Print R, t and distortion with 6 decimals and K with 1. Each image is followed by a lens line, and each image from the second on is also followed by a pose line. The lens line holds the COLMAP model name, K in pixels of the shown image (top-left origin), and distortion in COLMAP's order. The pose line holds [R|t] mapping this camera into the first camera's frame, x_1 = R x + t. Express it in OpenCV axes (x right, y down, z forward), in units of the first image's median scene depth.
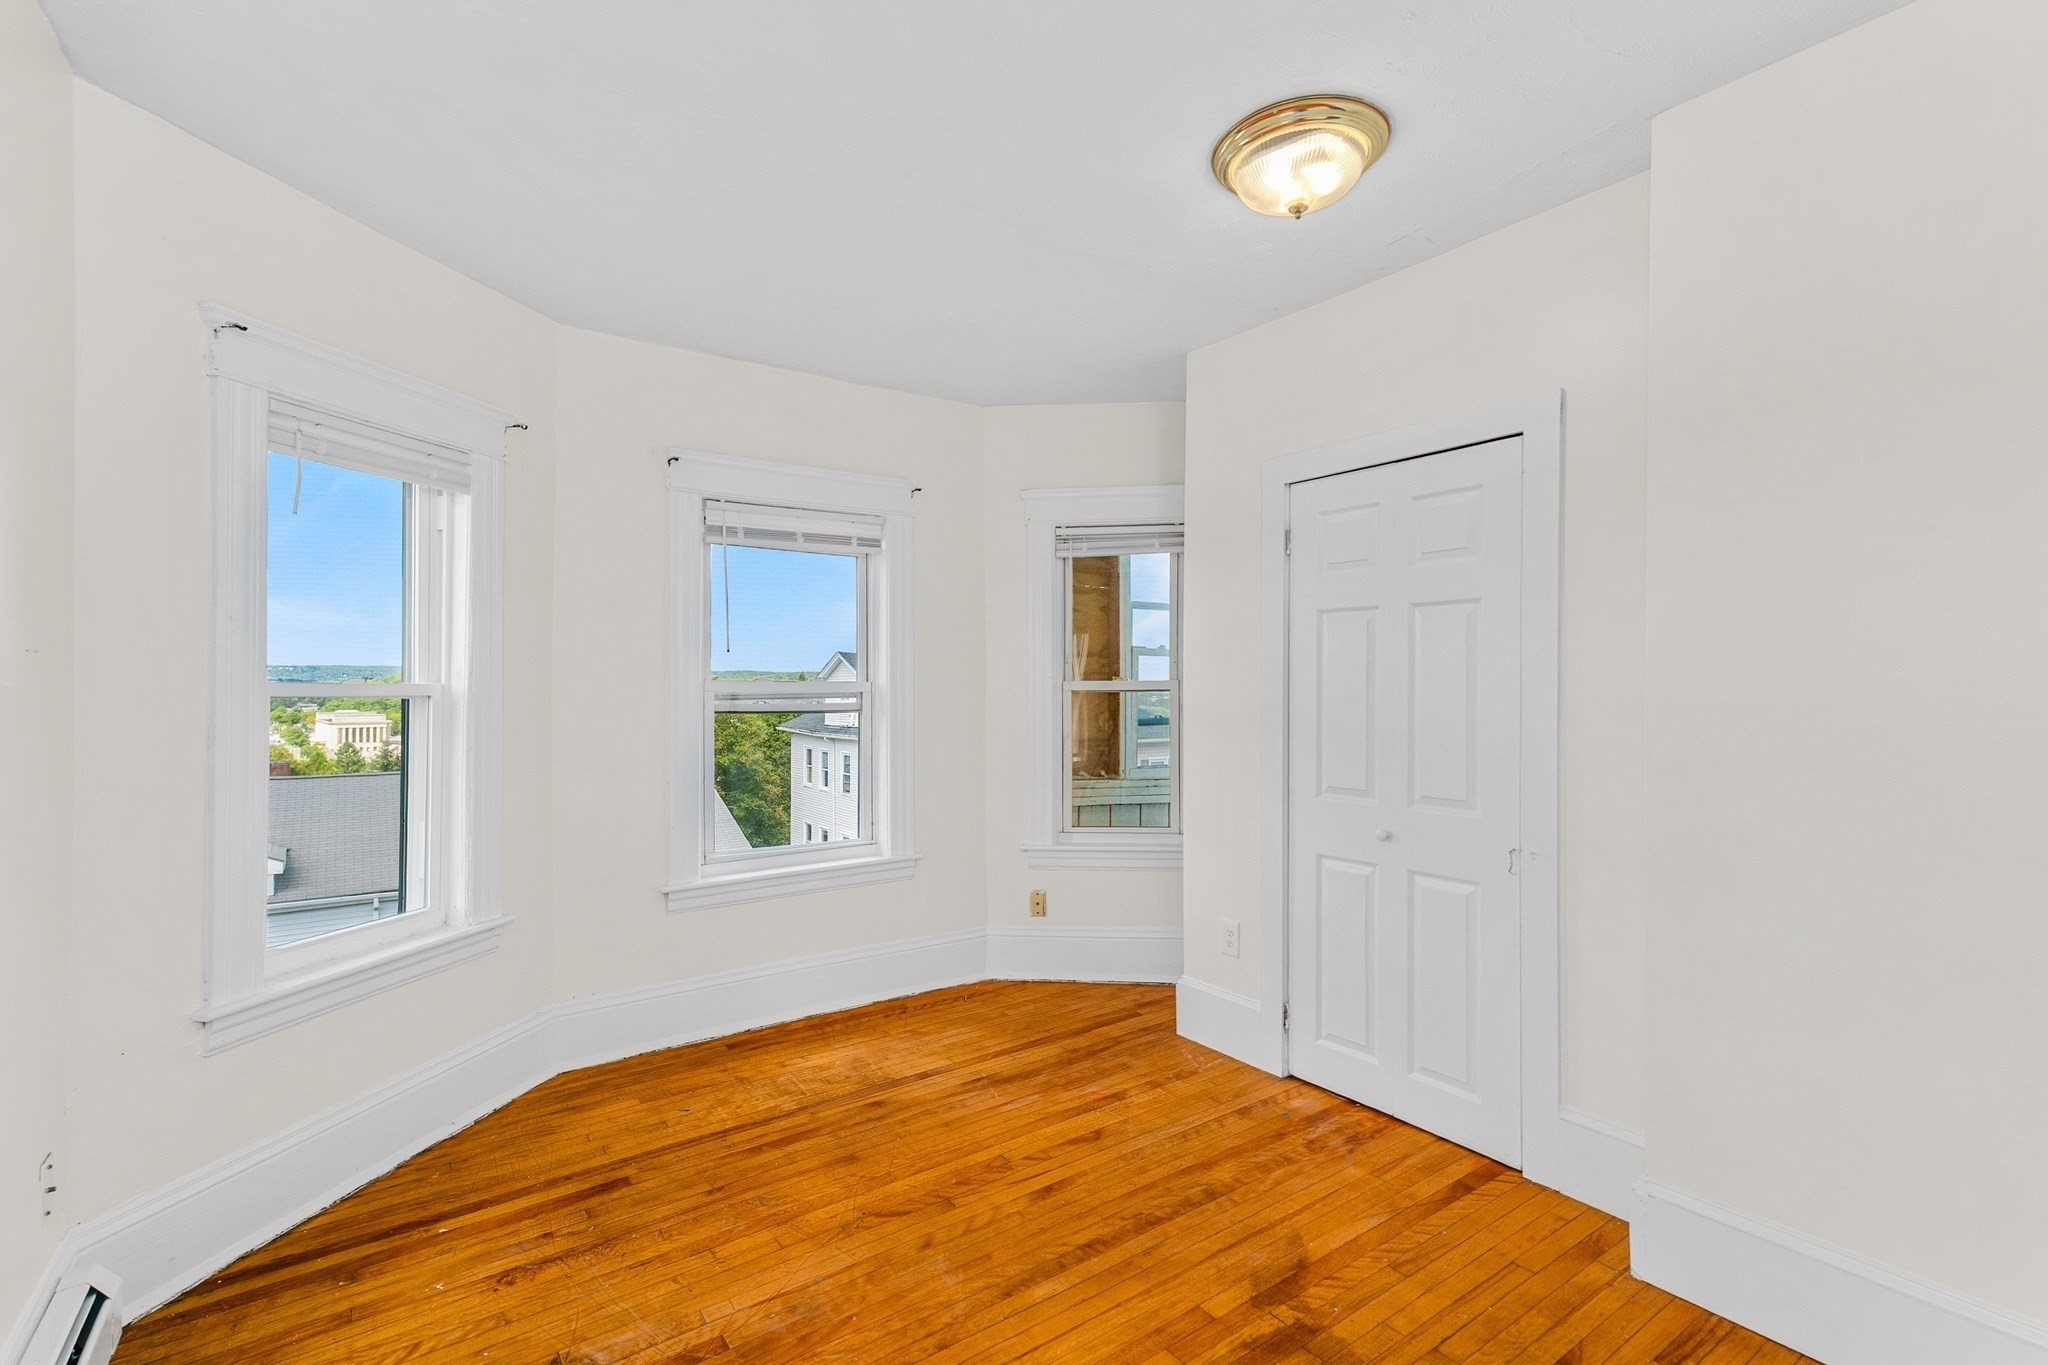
lens RADIAL K [[915.6, 0, 1029.8], [0, 915.6, 686.7], [0, 0, 1]] dist [0.021025, 0.000357]
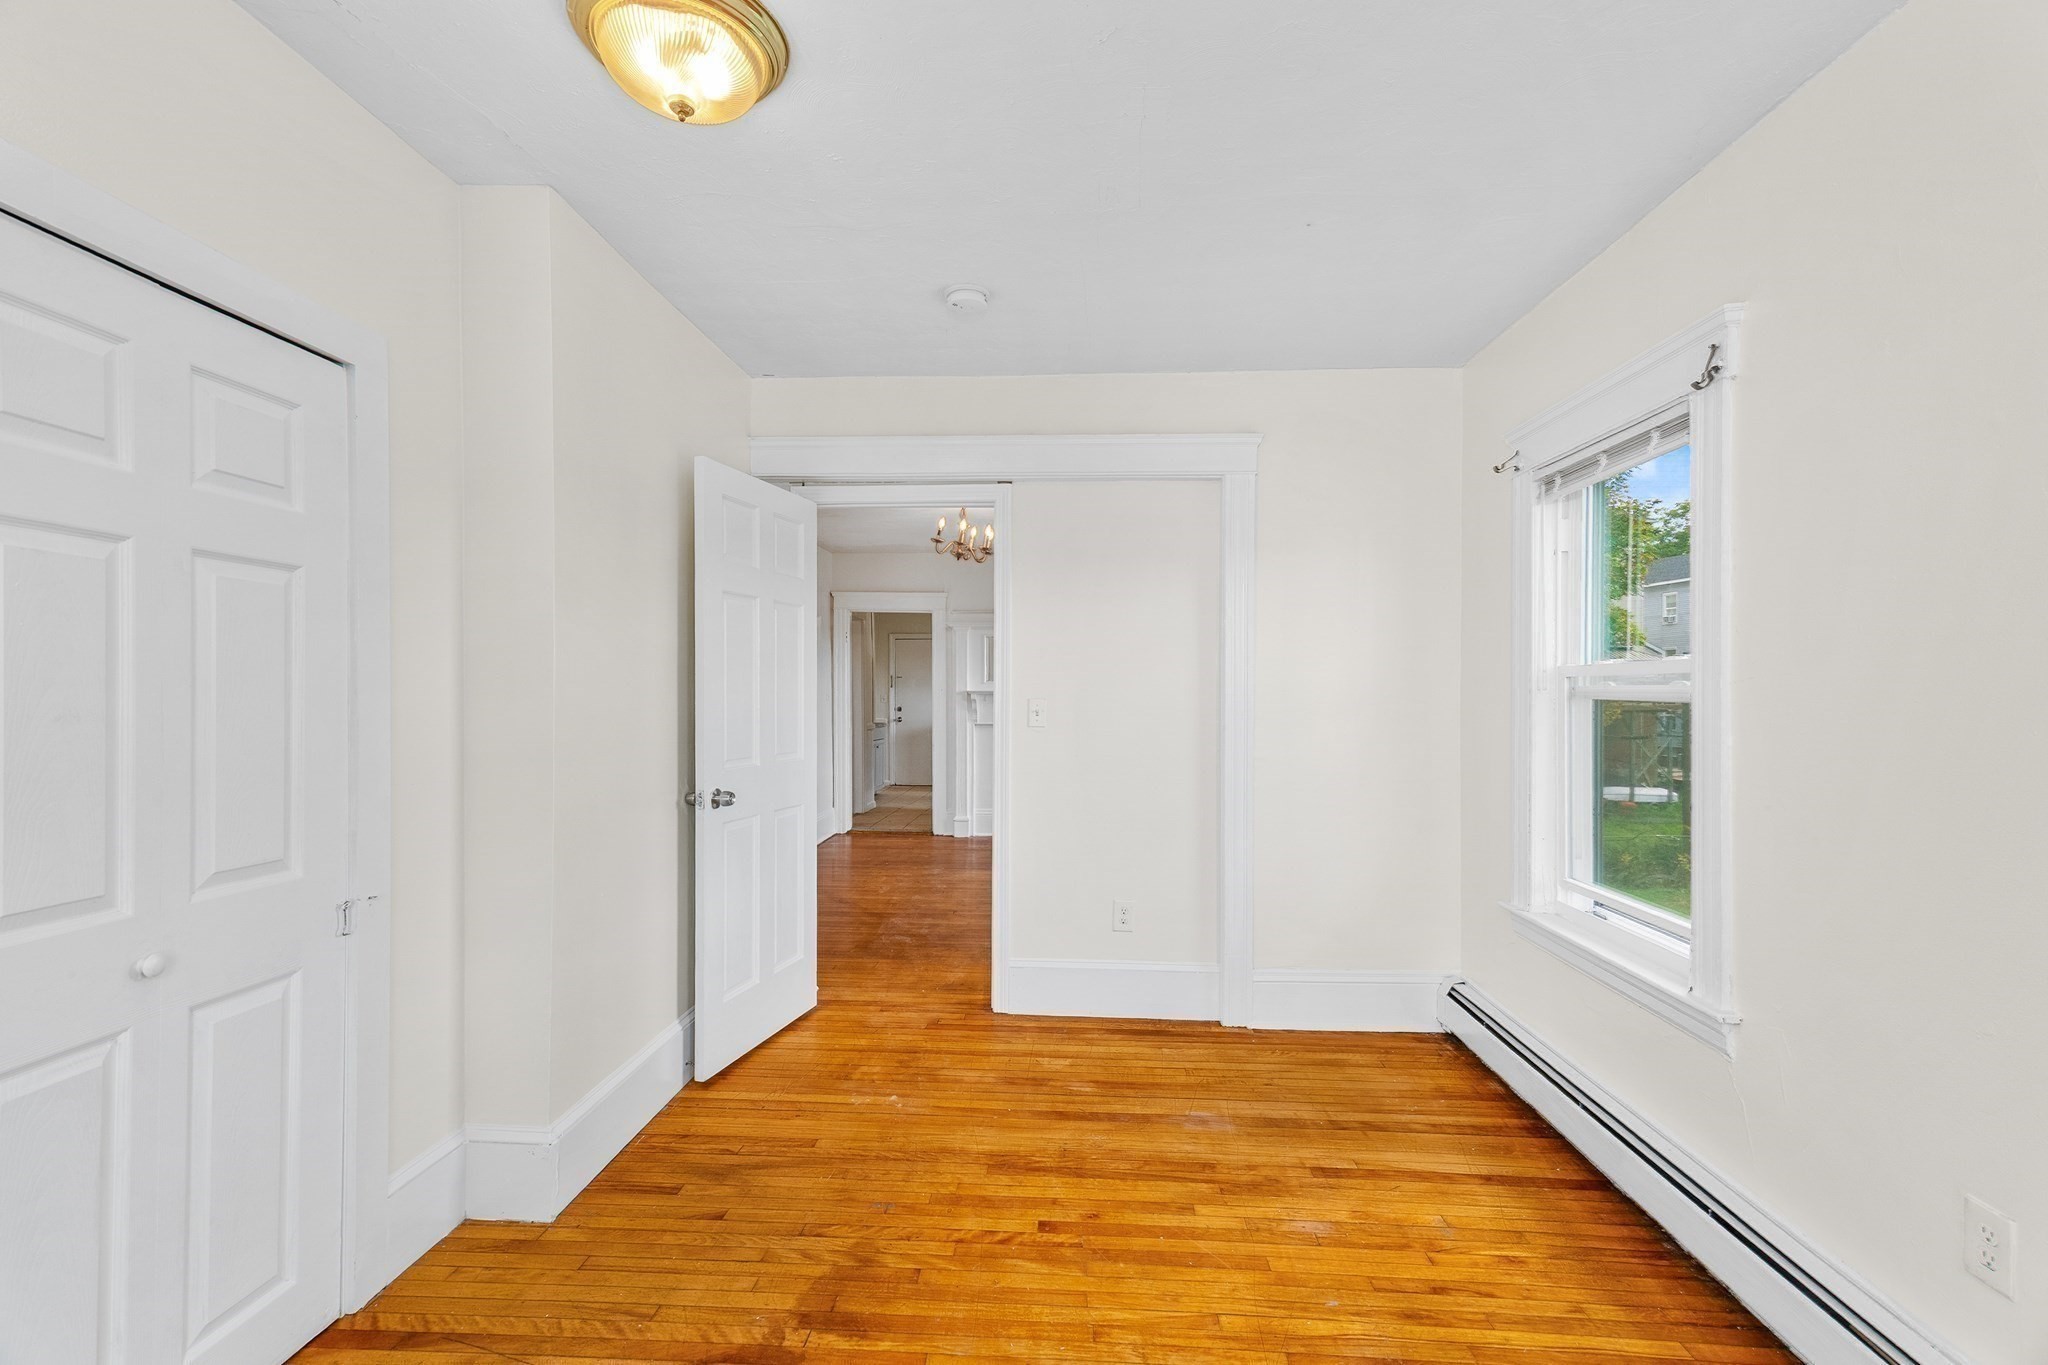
lens RADIAL K [[915.6, 0, 1021.3], [0, 915.6, 699.3], [0, 0, 1]] dist [0.021025, 0.000357]
pose [[-0.768924, -0.005824, 0.639314, -0.349204], [-0.003086, 0.999981, 0.005397, -0.000306], [-0.639333, 0.002177, -0.768927, 1.060904]]
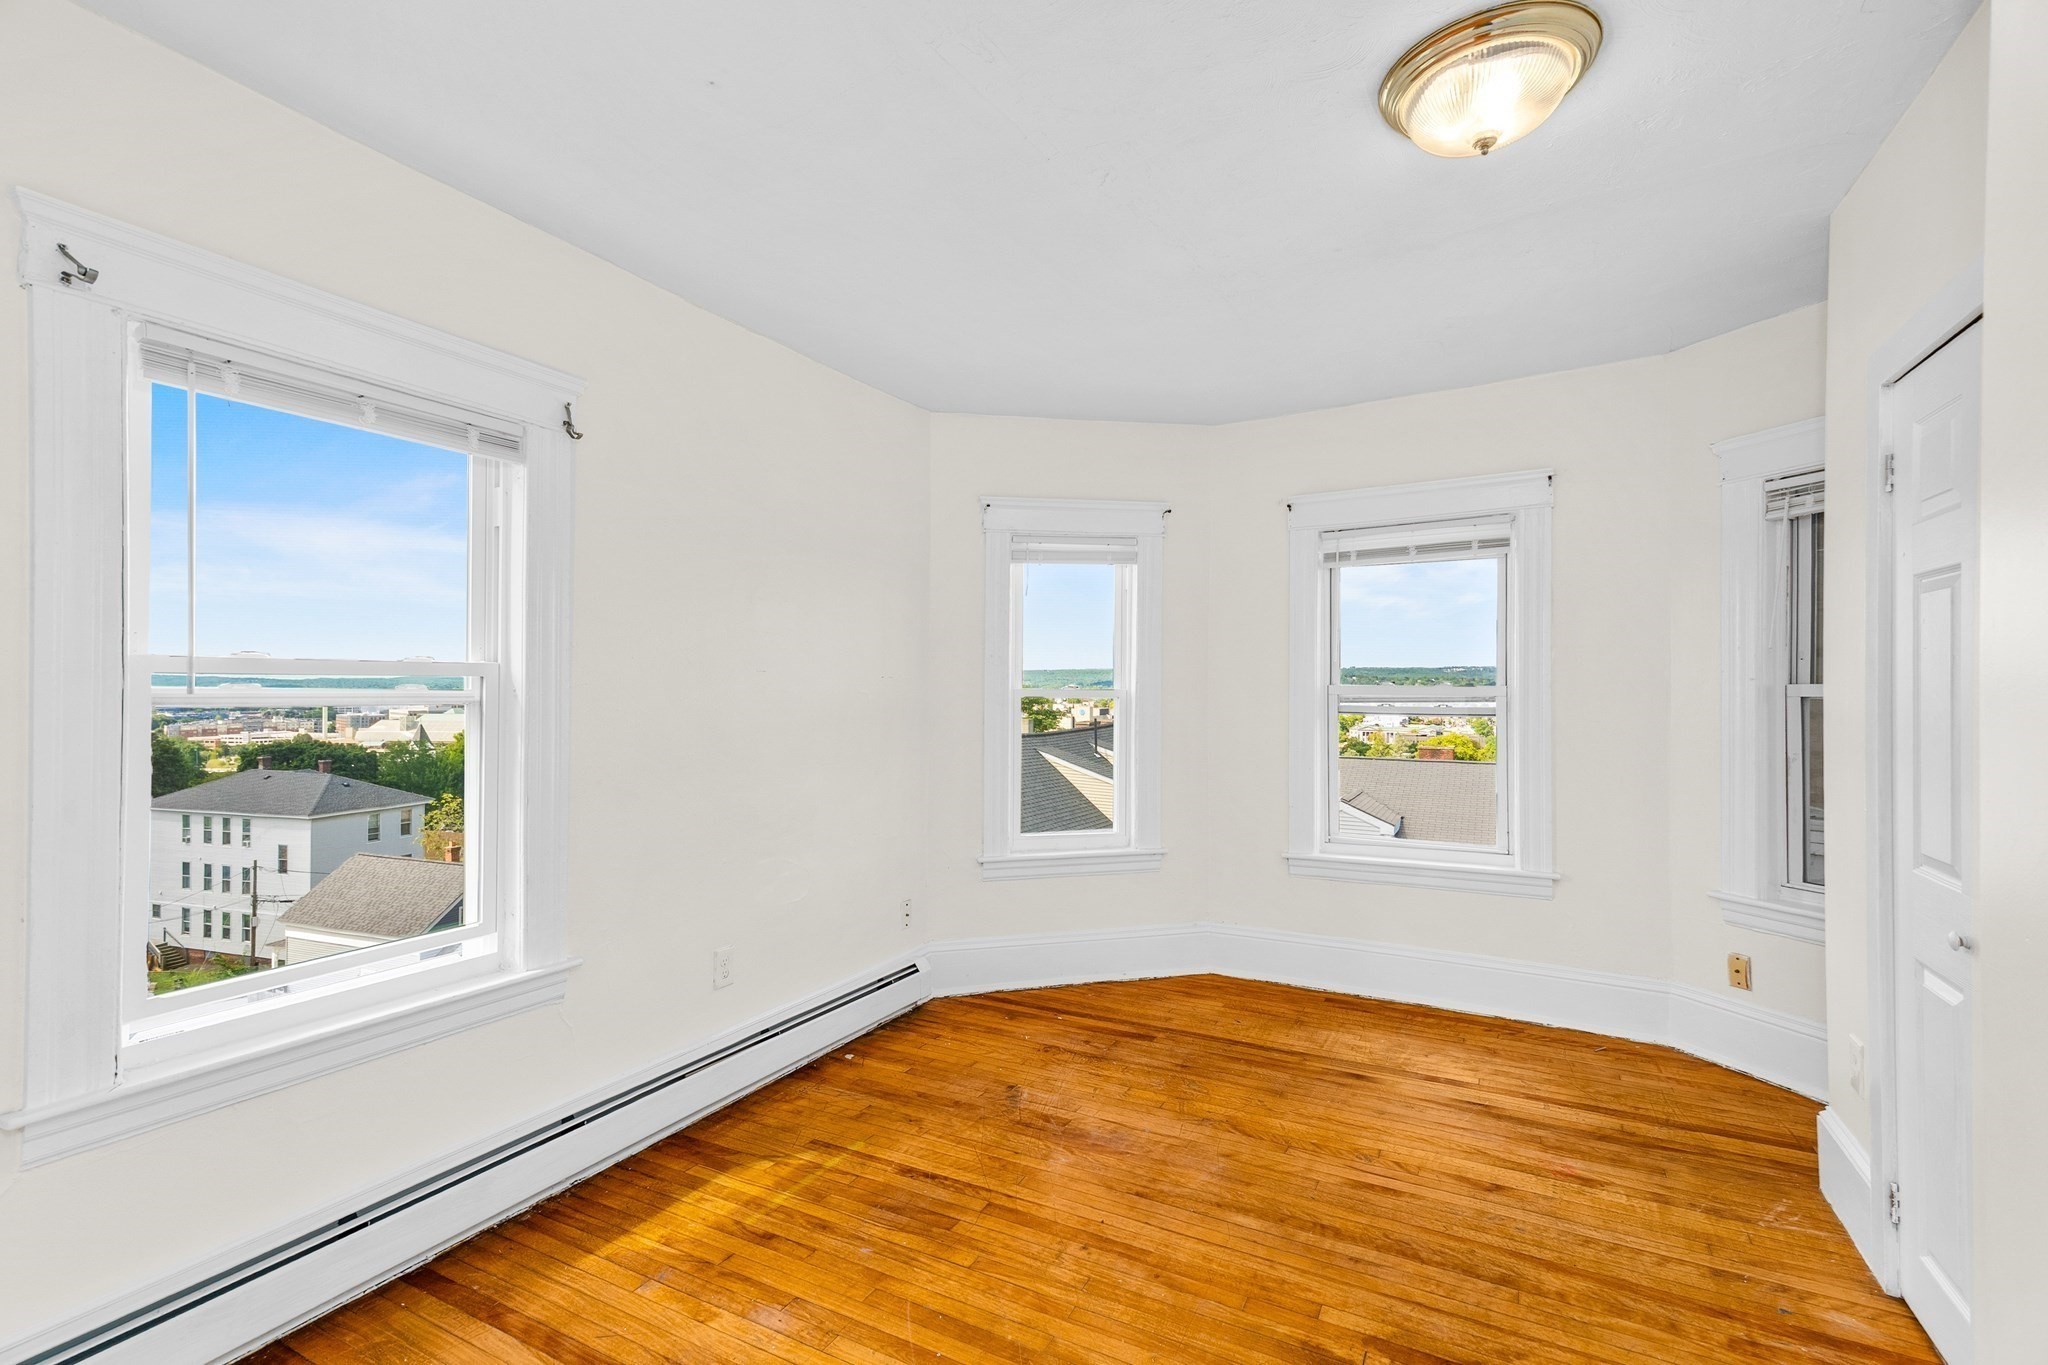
lens RADIAL K [[915.6, 0, 1049.7], [0, 915.6, 679.6], [0, 0, 1]] dist [0.021025, 0.000357]
pose [[0.454797, -0.007578, -0.890563, 0.647159], [0.002635, 0.999971, -0.007163, -0.008674], [0.890591, 0.000911, 0.454803, 0.180991]]
